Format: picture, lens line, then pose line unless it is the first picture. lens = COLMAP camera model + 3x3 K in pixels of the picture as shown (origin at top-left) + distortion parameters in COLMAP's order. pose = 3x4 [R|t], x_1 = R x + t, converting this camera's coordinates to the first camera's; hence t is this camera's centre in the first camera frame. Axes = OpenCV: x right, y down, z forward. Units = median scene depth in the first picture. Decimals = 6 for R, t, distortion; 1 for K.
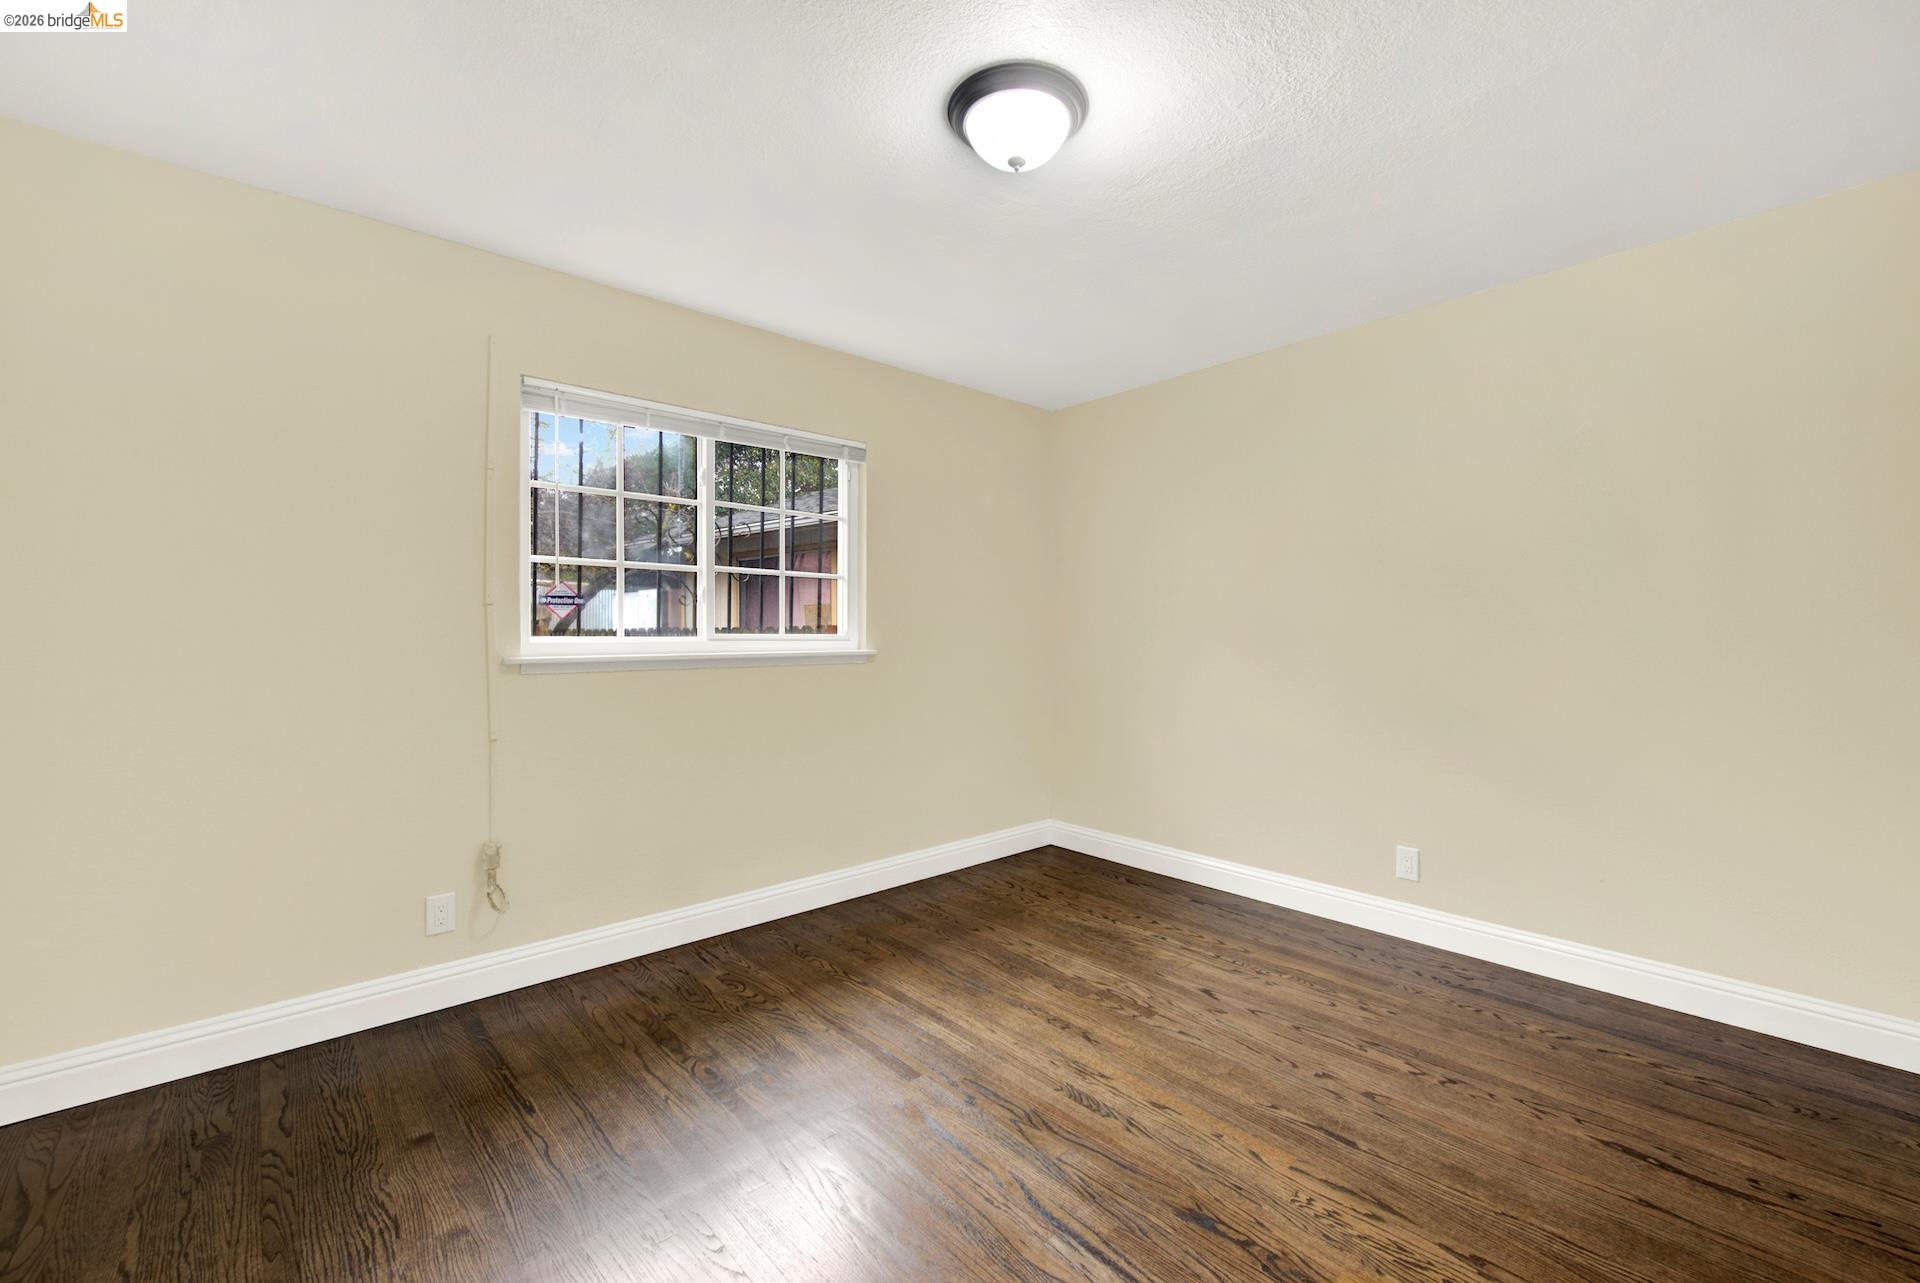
lens RADIAL K [[790.3, 0, 970.2], [0, 790.3, 639.1], [0, 0, 1]] dist [0.007418, -0.003951]
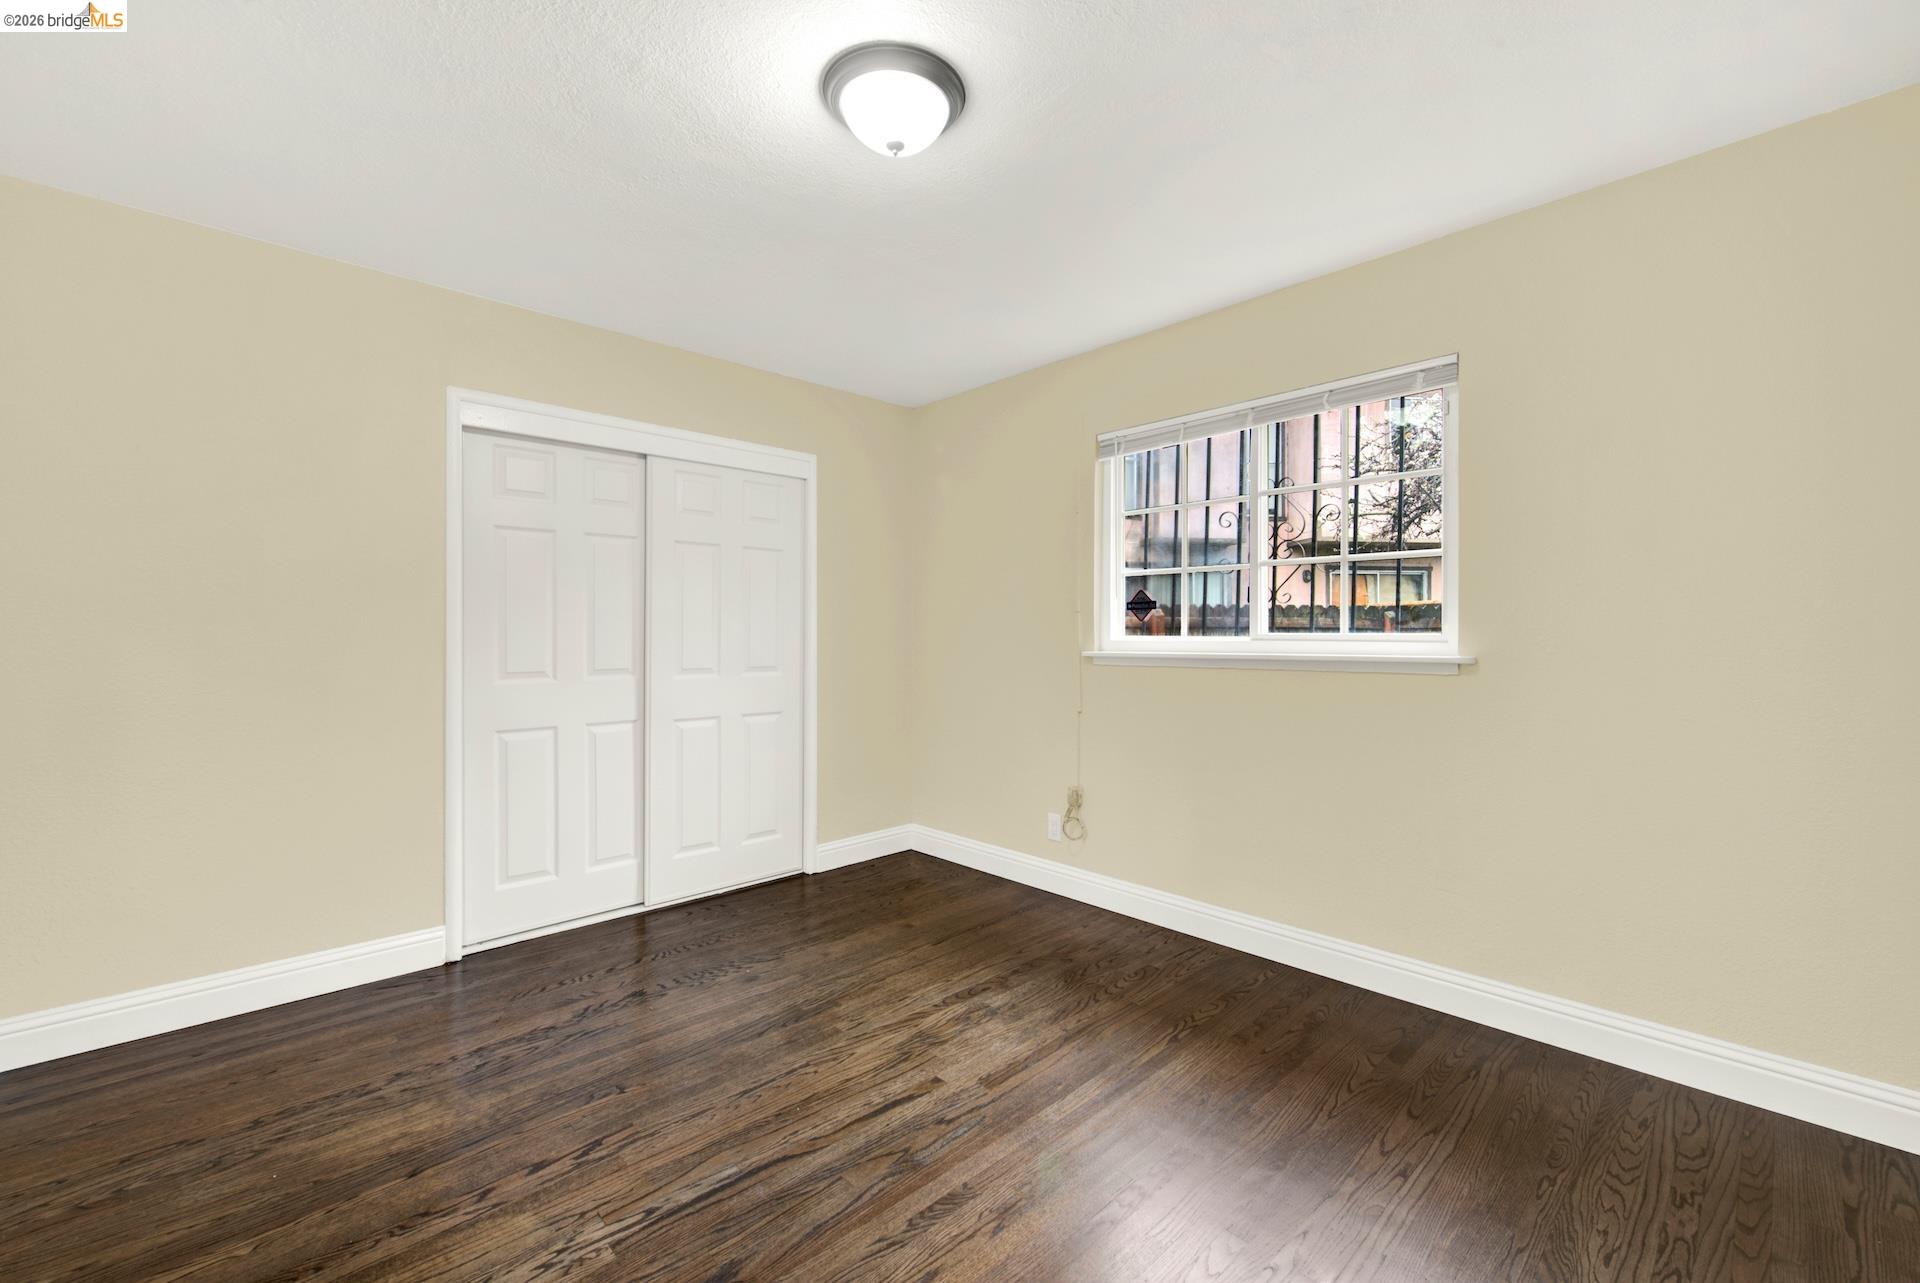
lens RADIAL K [[790.3, 0, 969.9], [0, 790.3, 639.3], [0, 0, 1]] dist [0.007418, -0.003951]
pose [[0.026945, 0.008718, -0.999599, 0.763820], [-0.005017, 0.999951, 0.008586, -0.006767], [0.999624, 0.004784, 0.026987, 0.802090]]
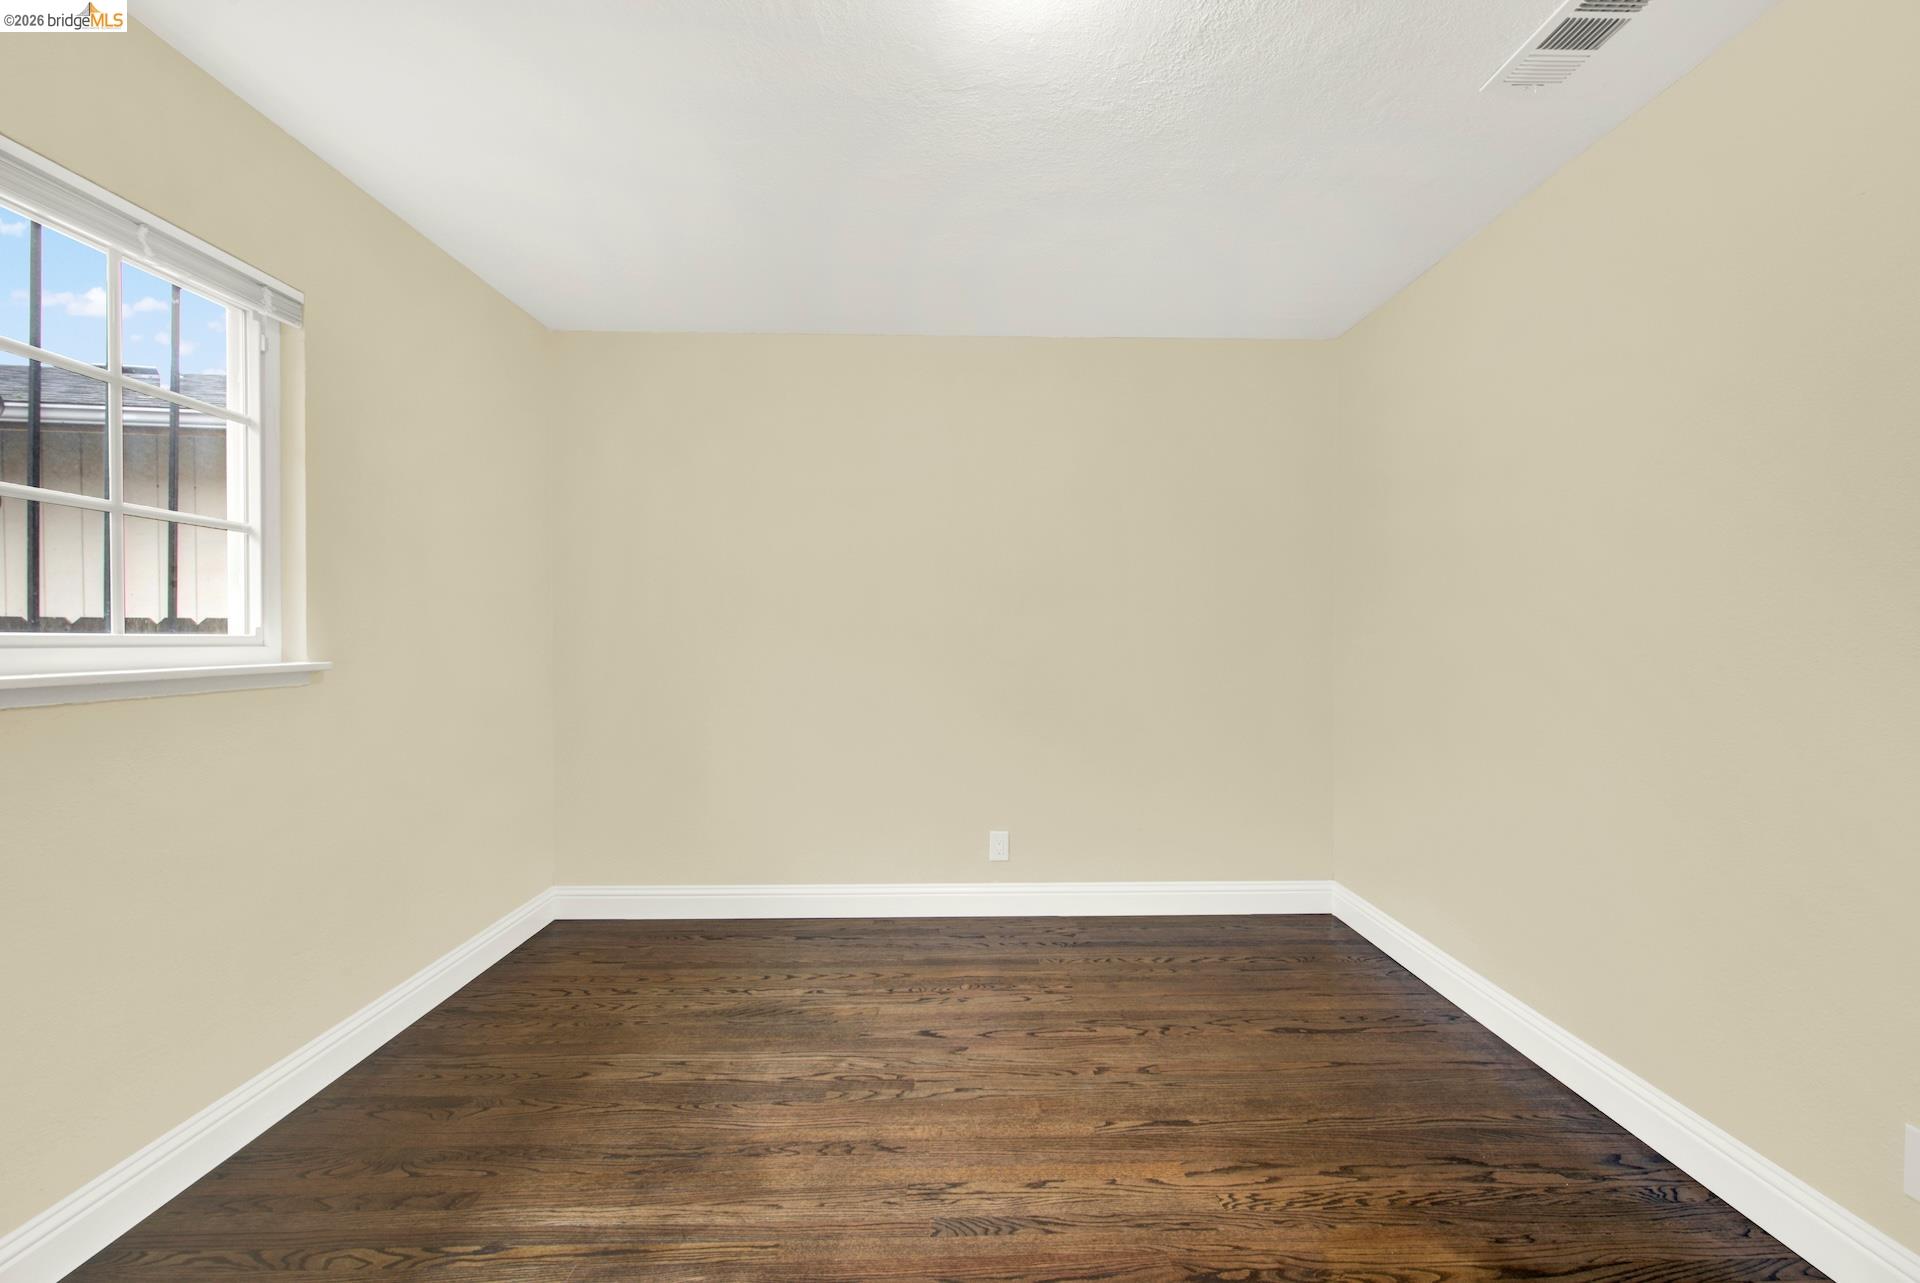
lens RADIAL K [[790.3, 0, 971.5], [0, 790.3, 648.4], [0, 0, 1]] dist [0.007418, -0.003951]
pose [[0.651411, -0.009898, 0.758660, -0.358845], [0.003202, 0.999942, 0.010297, -0.000590], [-0.758718, -0.004278, 0.651405, 0.392811]]
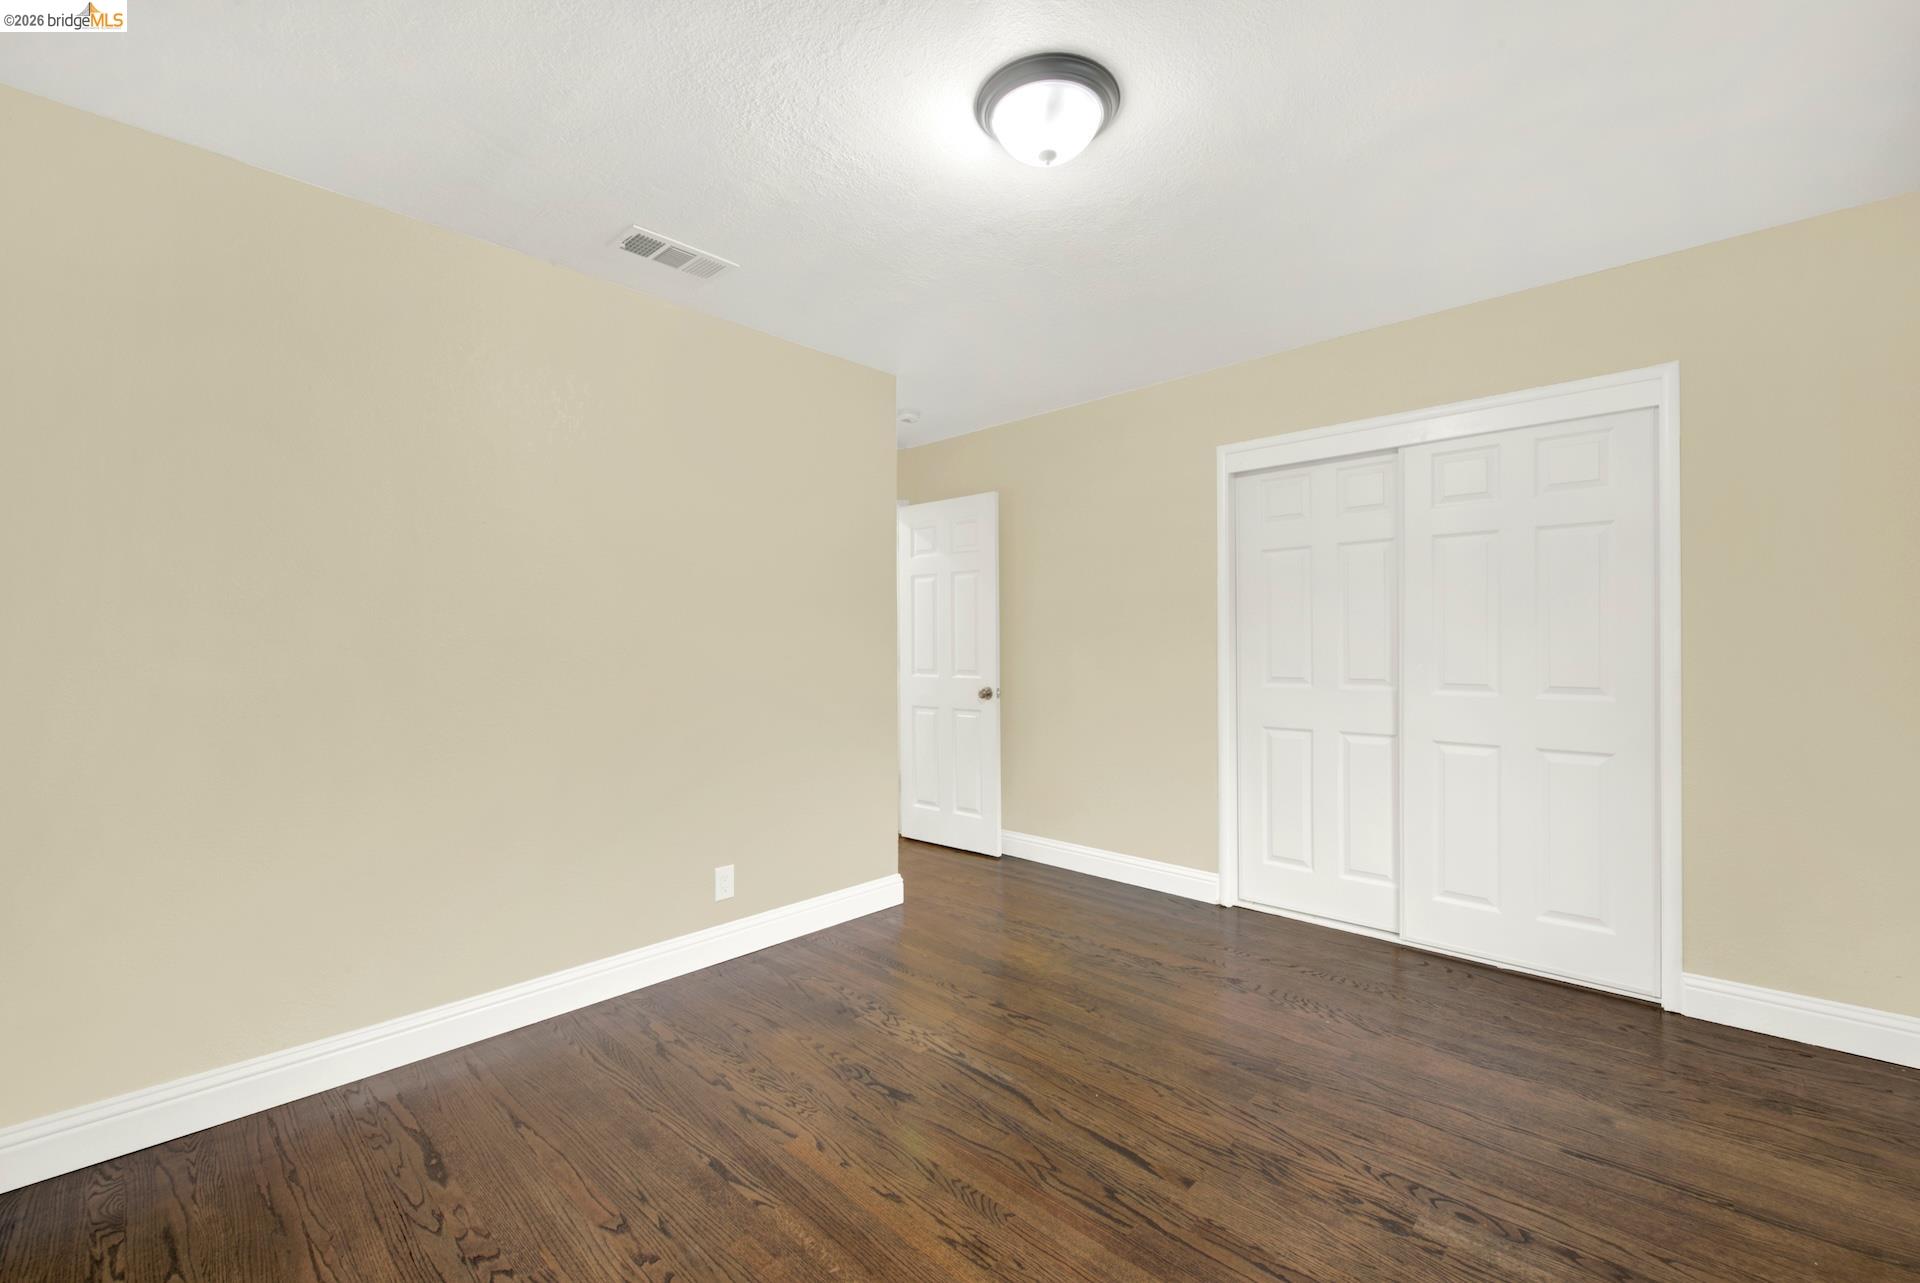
lens RADIAL K [[790.3, 0, 973.3], [0, 790.3, 648.4], [0, 0, 1]] dist [0.007418, -0.003951]
pose [[-0.996577, 0.006500, -0.082412, 0.172170], [0.005598, 0.999922, 0.011176, -0.010207], [0.082479, 0.010676, -0.996536, 1.463993]]
